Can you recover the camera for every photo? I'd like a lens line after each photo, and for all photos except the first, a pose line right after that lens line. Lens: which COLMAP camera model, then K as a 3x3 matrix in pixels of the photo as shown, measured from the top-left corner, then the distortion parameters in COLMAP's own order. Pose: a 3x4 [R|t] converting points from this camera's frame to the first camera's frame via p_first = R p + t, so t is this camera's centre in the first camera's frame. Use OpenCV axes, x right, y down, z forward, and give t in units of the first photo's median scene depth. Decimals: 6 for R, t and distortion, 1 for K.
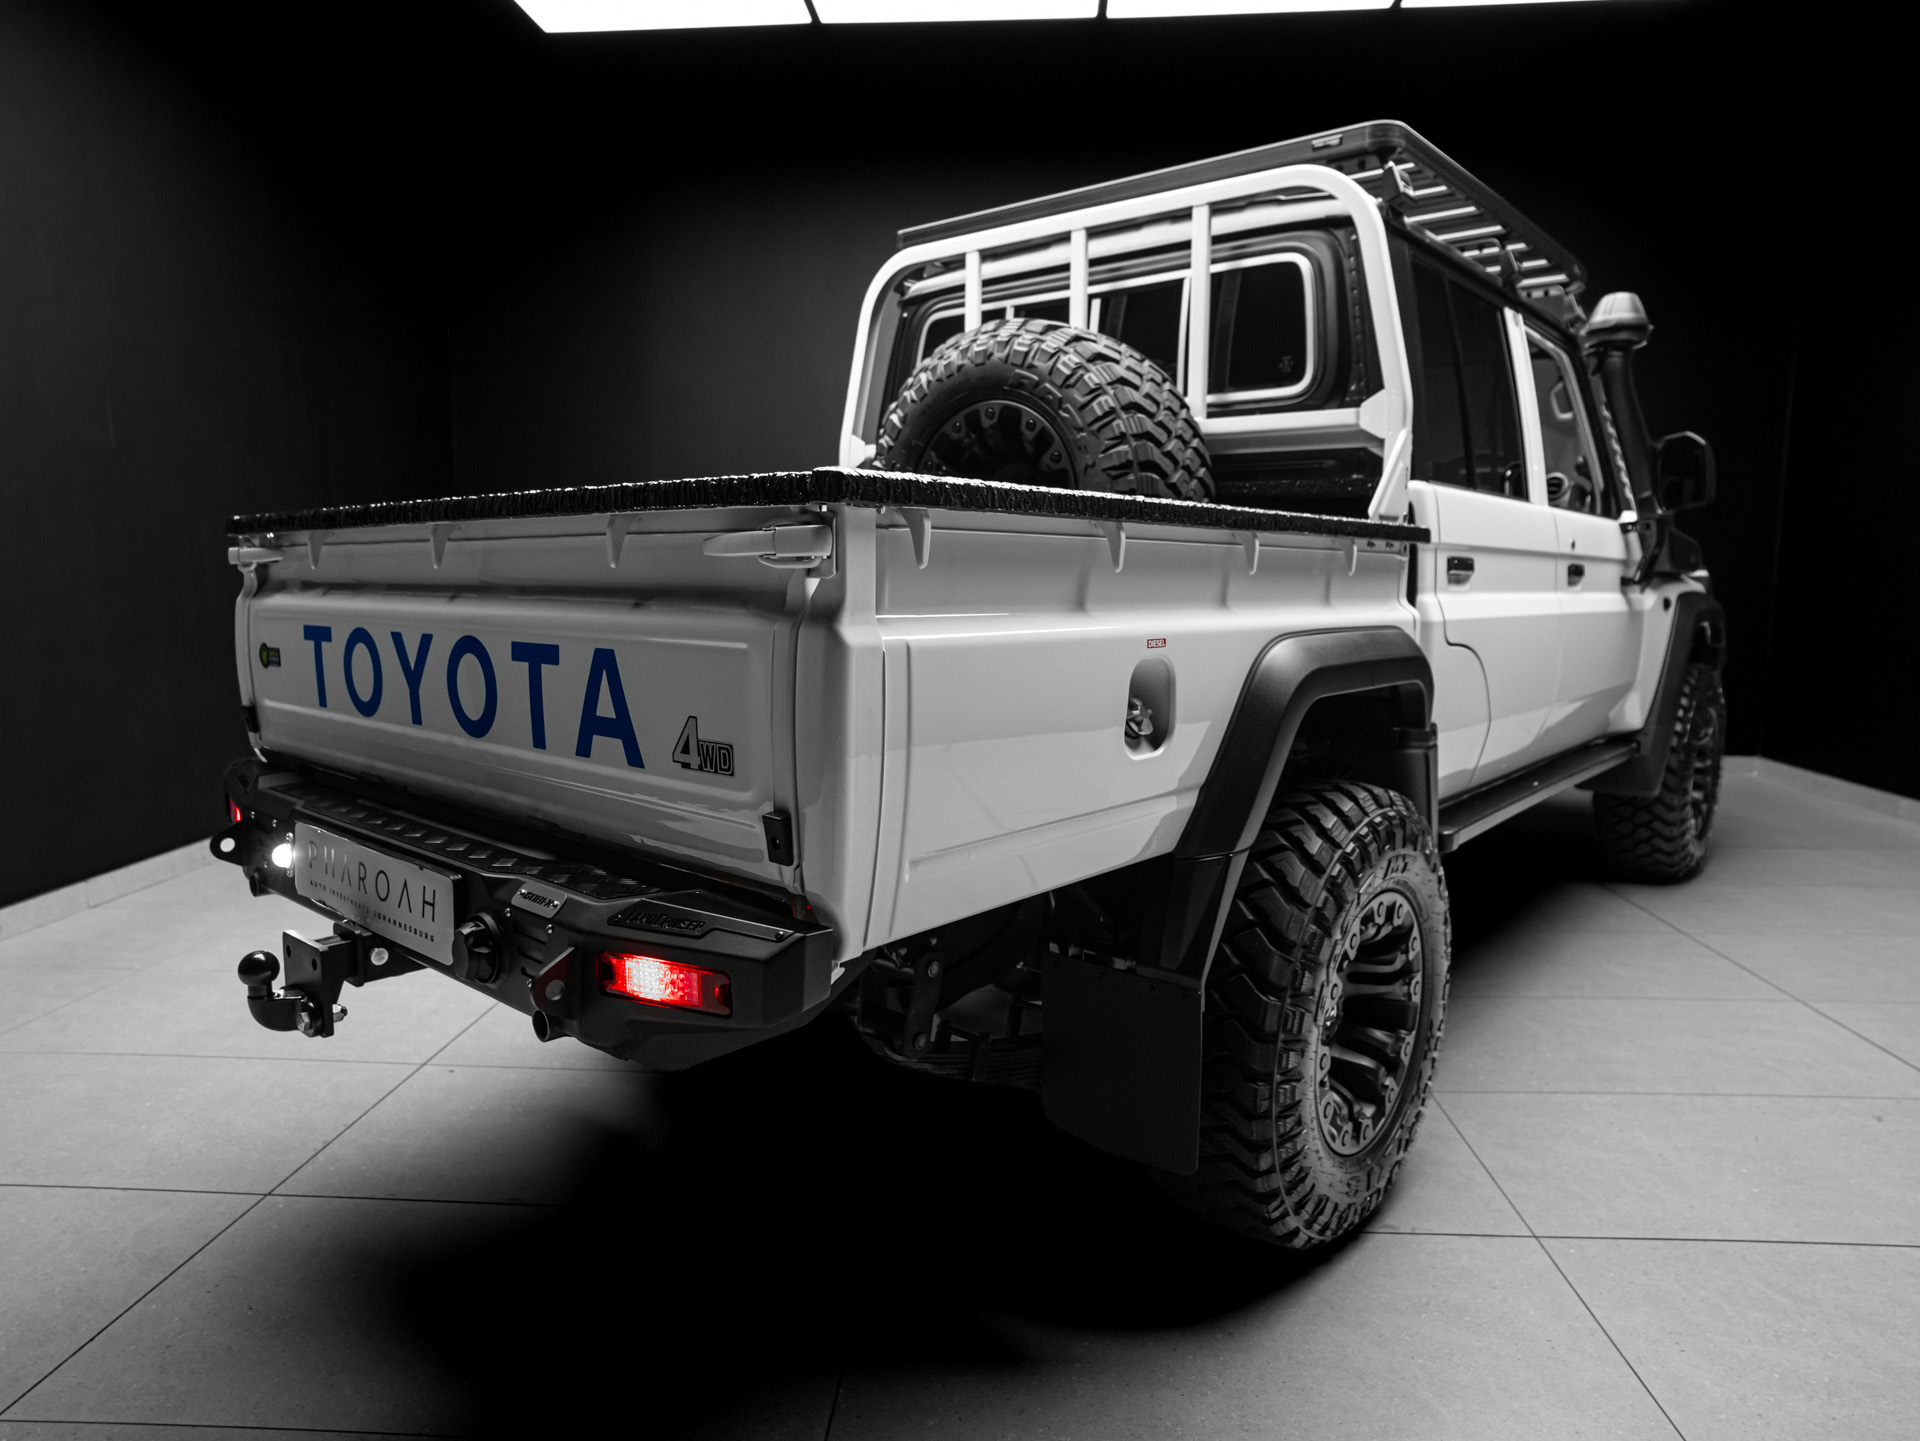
lens RADIAL K [[1182.6, 0, 960.0], [0, 1182.6, 720.5], [0, 0, 1]] dist [-0.035883, 0.001830]
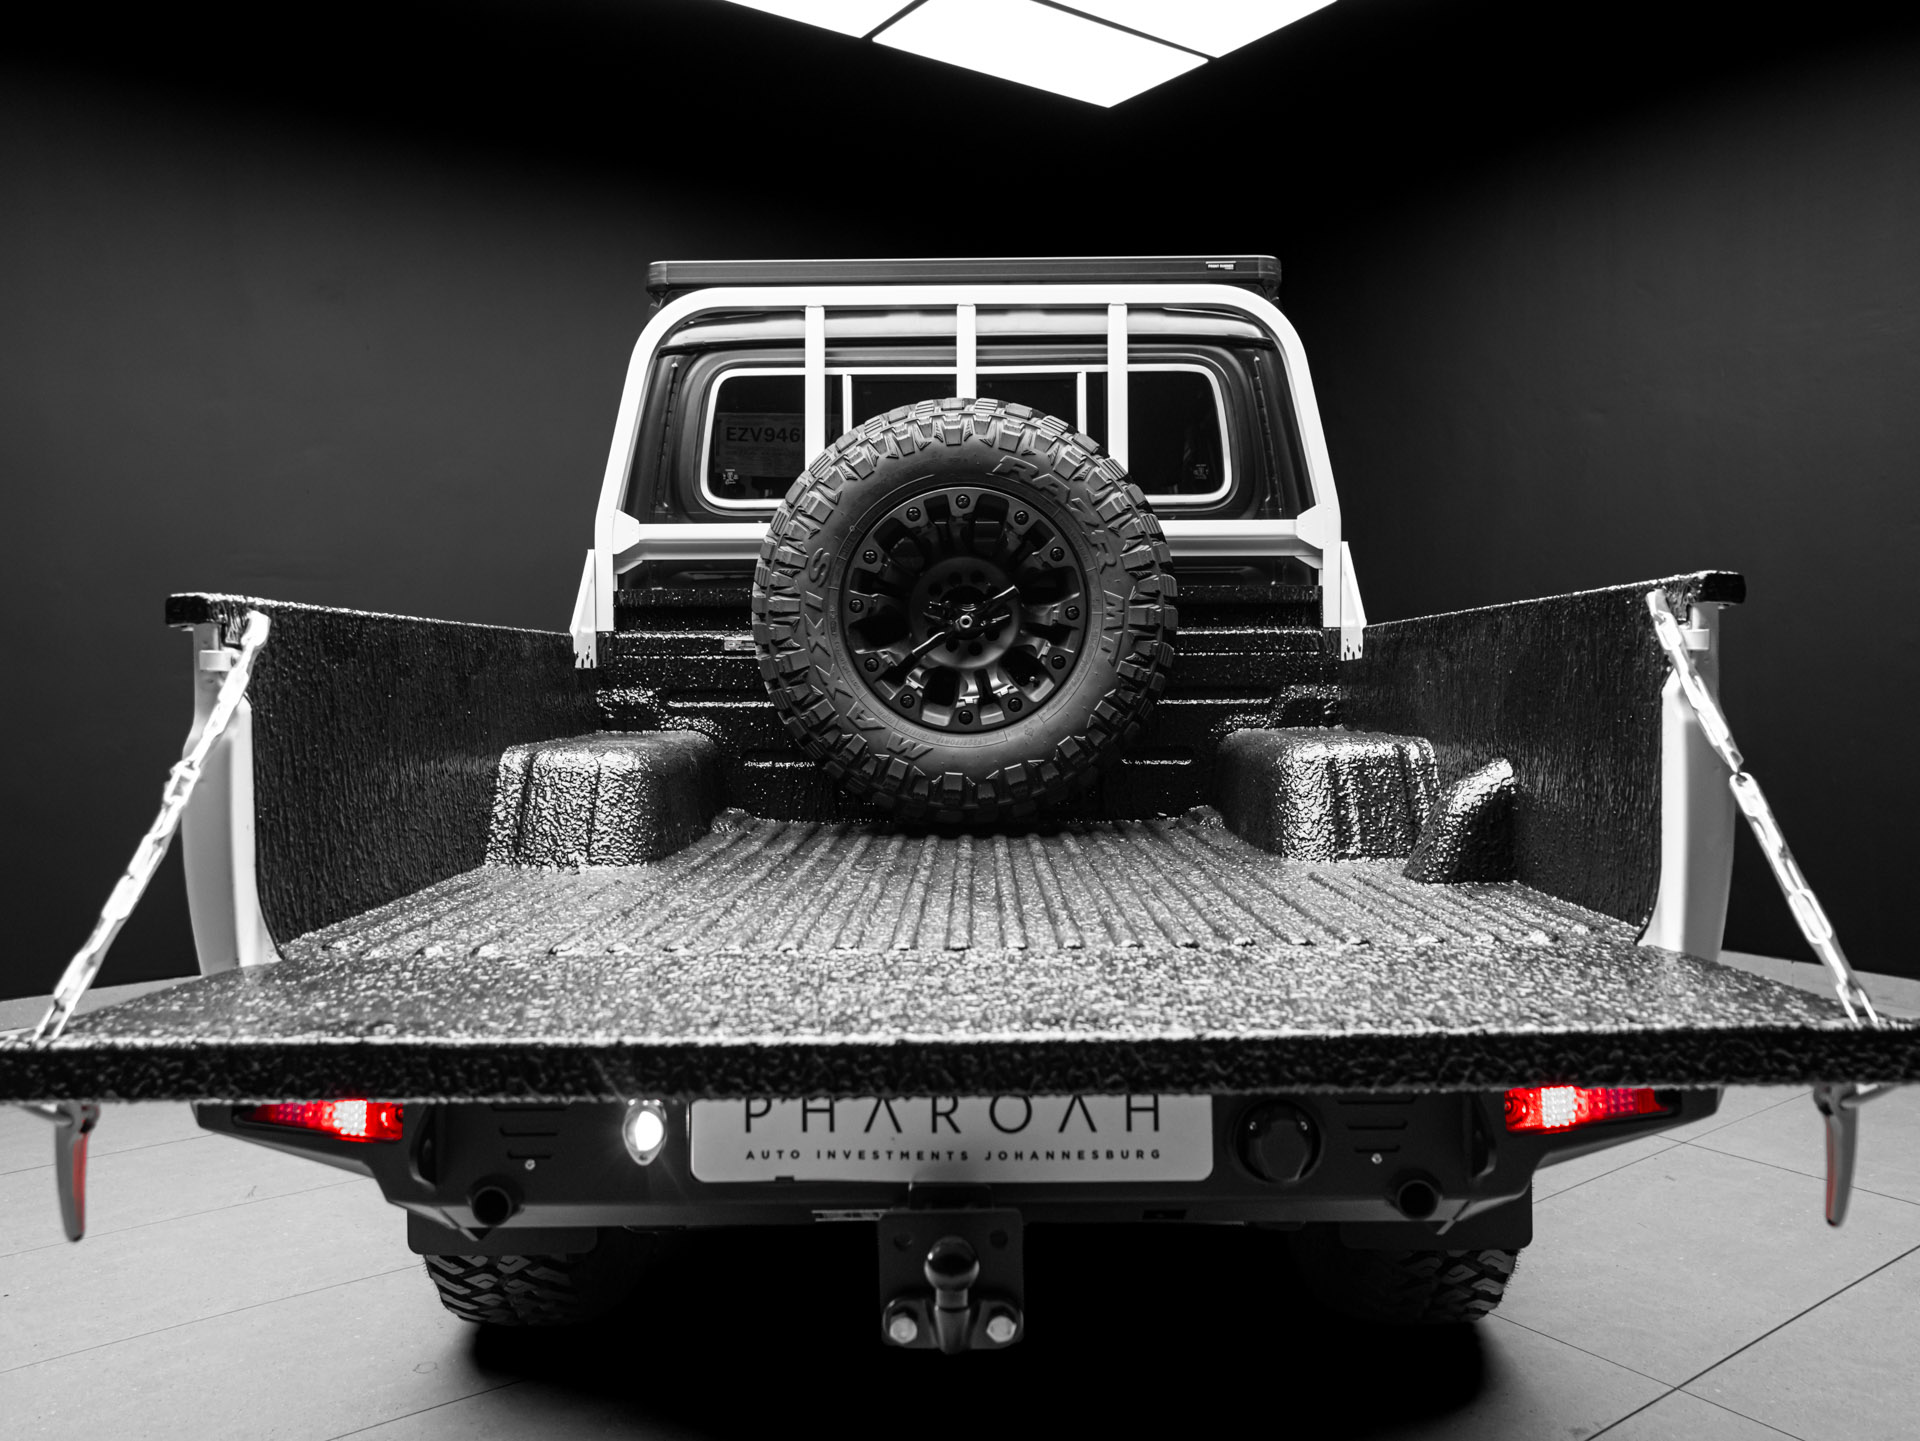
lens RADIAL K [[1457.8, 0, 960.0], [0, 1457.8, 720.5], [0, 0, 1]] dist [-0.028242, 0.067688]
pose [[0.766350, -0.031599, 0.641646, -0.735882], [0.098610, 0.992739, -0.068886, -0.025960], [-0.634810, 0.116063, 0.763902, 0.210683]]
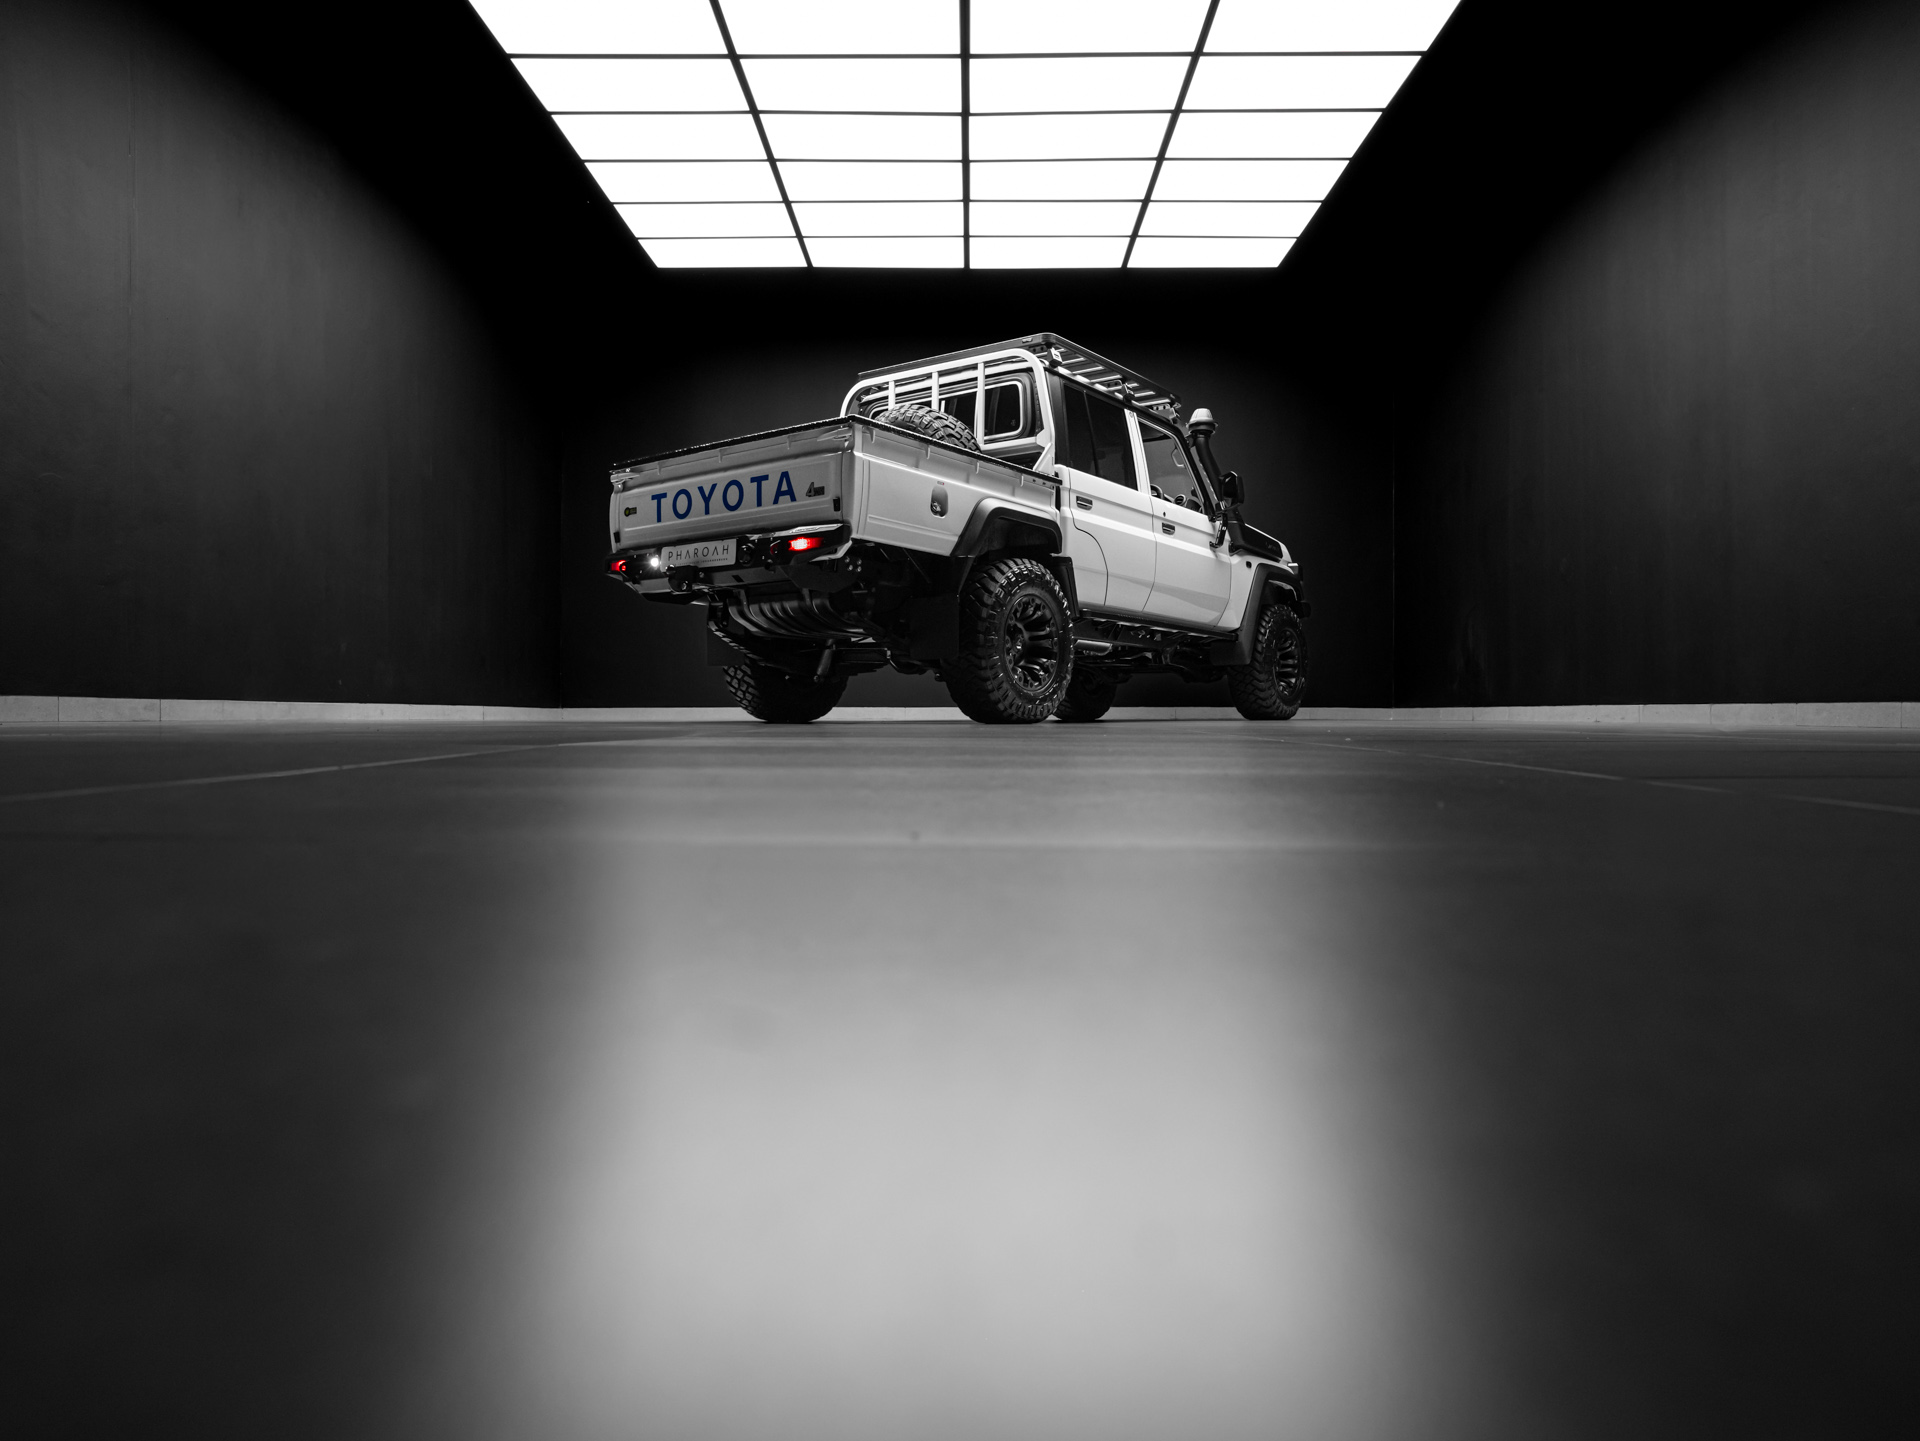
lens RADIAL K [[1182.6, 0, 960.0], [0, 1182.6, 720.5], [0, 0, 1]] dist [-0.035883, 0.001830]
pose [[0.998468, 0.004860, 0.055126, 0.025589], [0.002320, 0.991584, -0.129441, 0.705827], [-0.055291, 0.129370, 0.990054, -1.526882]]
